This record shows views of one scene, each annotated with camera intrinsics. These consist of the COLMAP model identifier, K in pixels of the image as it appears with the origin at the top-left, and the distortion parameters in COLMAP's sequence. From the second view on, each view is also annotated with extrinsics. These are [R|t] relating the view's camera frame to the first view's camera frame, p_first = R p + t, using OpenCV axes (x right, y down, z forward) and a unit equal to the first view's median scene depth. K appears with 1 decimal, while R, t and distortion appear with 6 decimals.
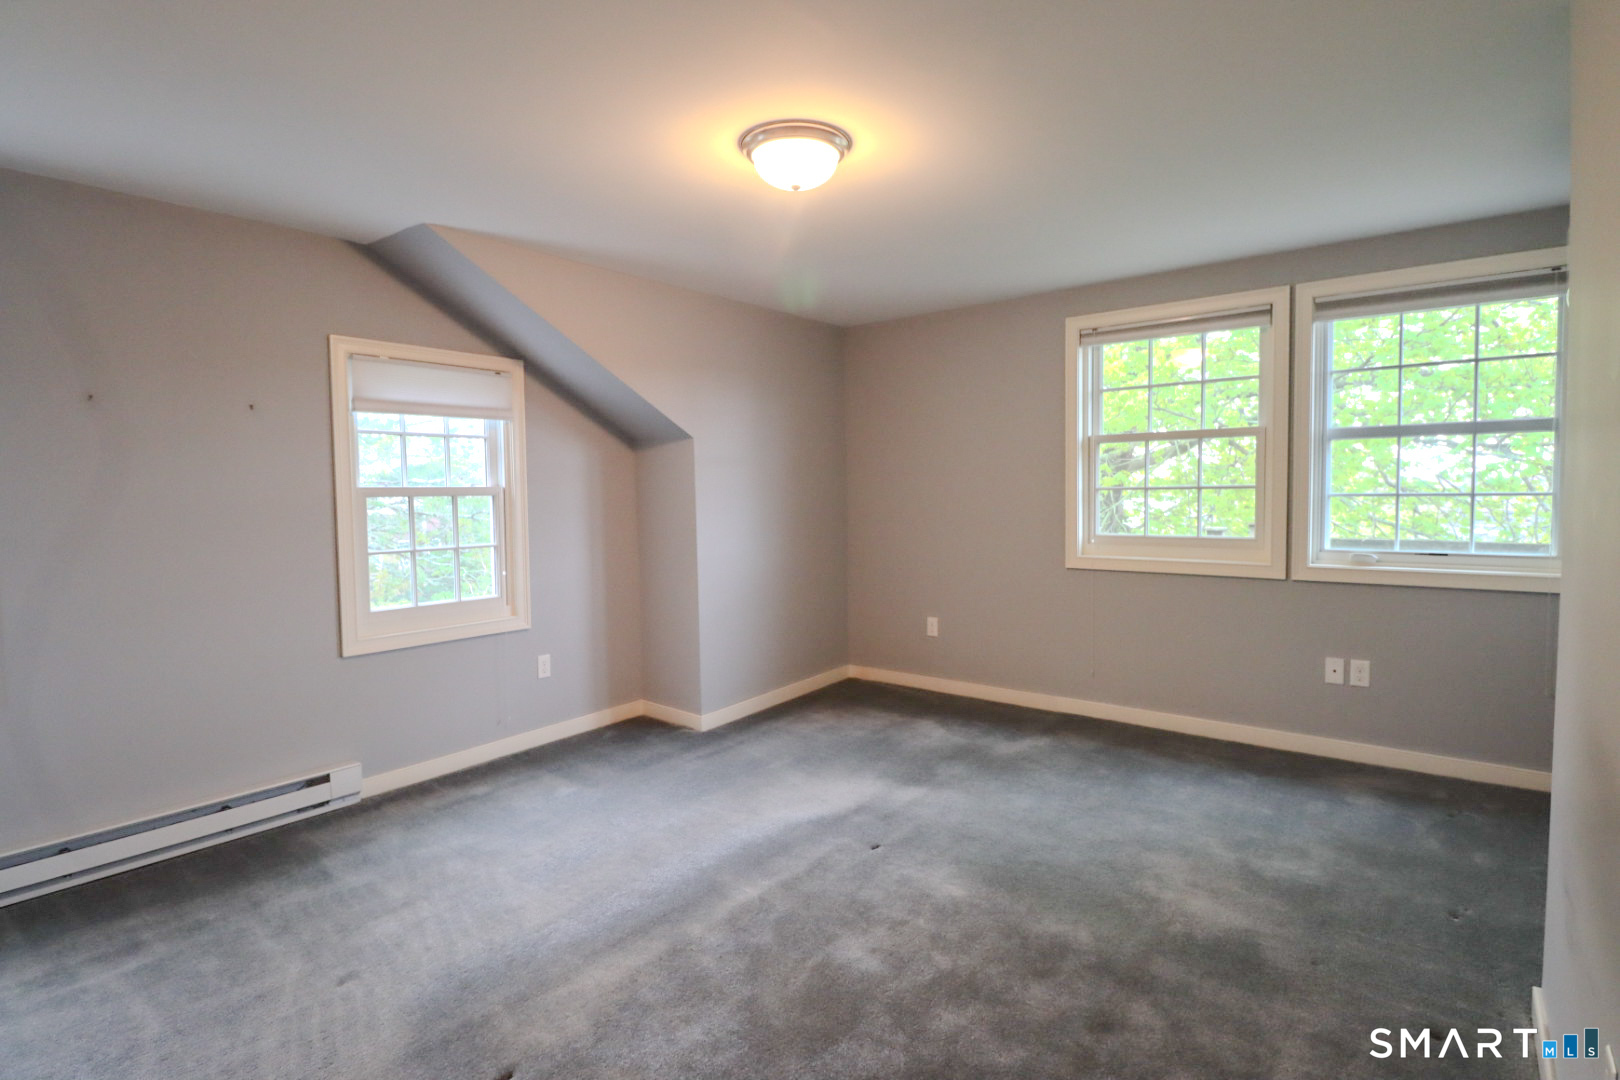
lens RADIAL K [[832.1, 0, 803.9], [0, 832.1, 523.3], [0, 0, 1]] dist [-0.013357, -0.009697]
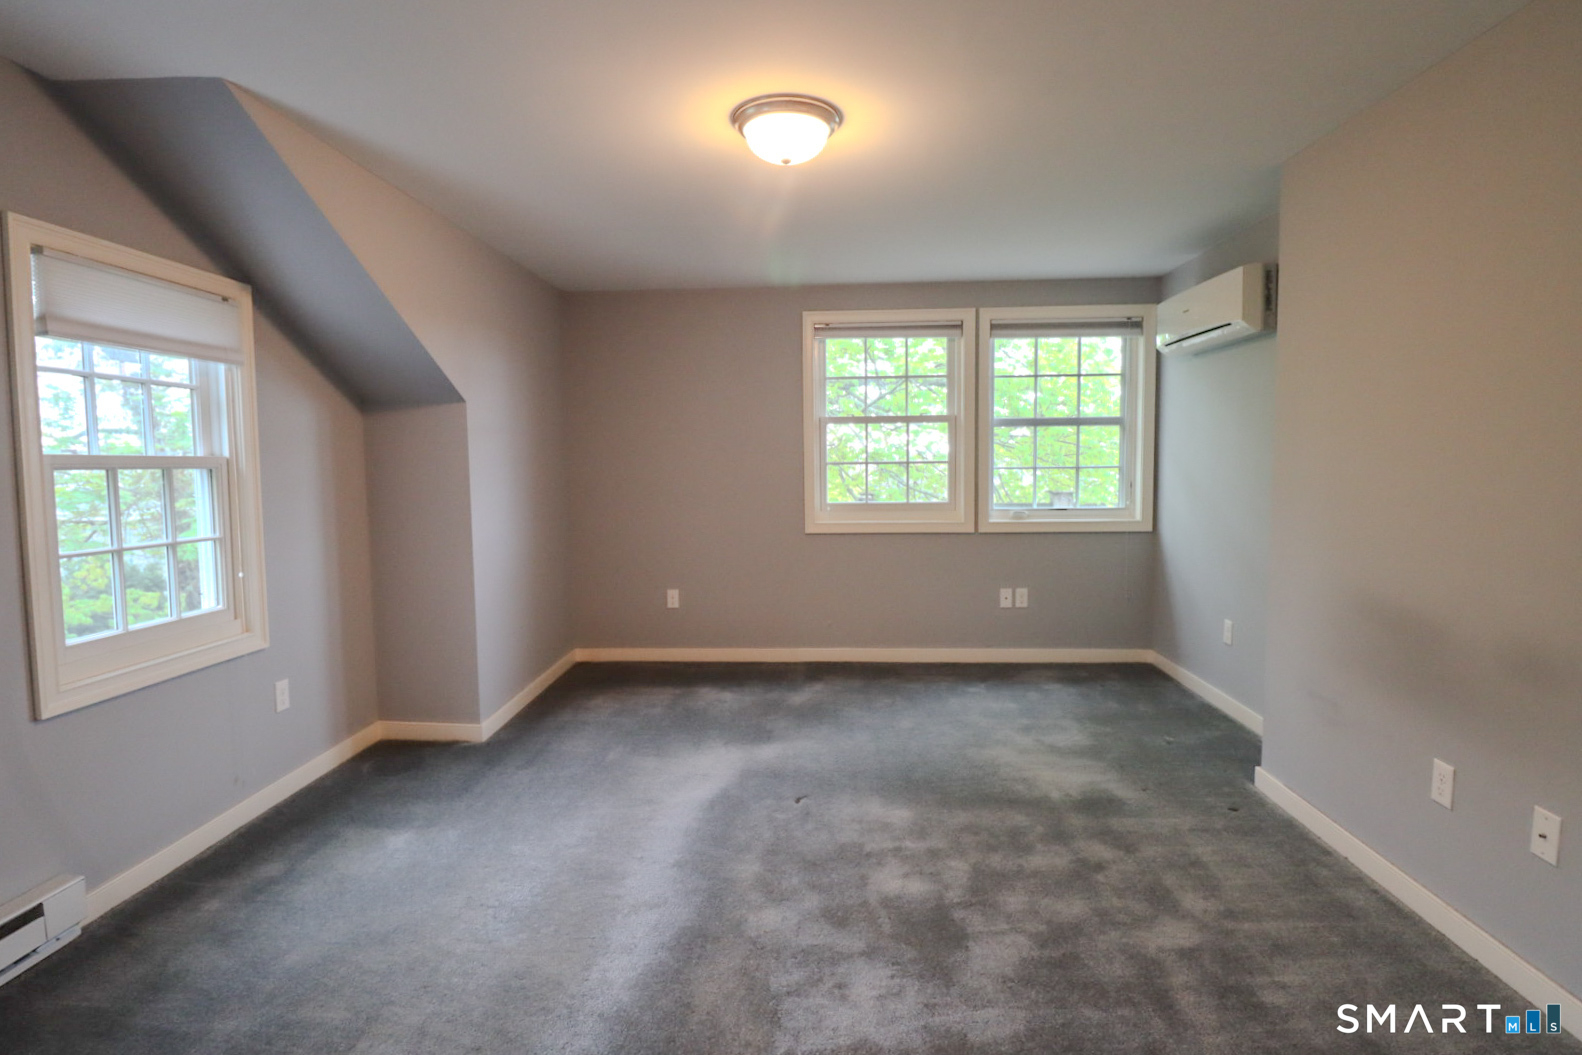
lens RADIAL K [[812.6, 0, 838.0], [0, 812.6, 503.5], [0, 0, 1]] dist [-0.013357, -0.009697]
pose [[0.788214, -0.025751, 0.614862, -0.385345], [0.024868, 0.999641, 0.009986, 0.003736], [-0.614898, 0.007420, 0.788572, 0.121190]]
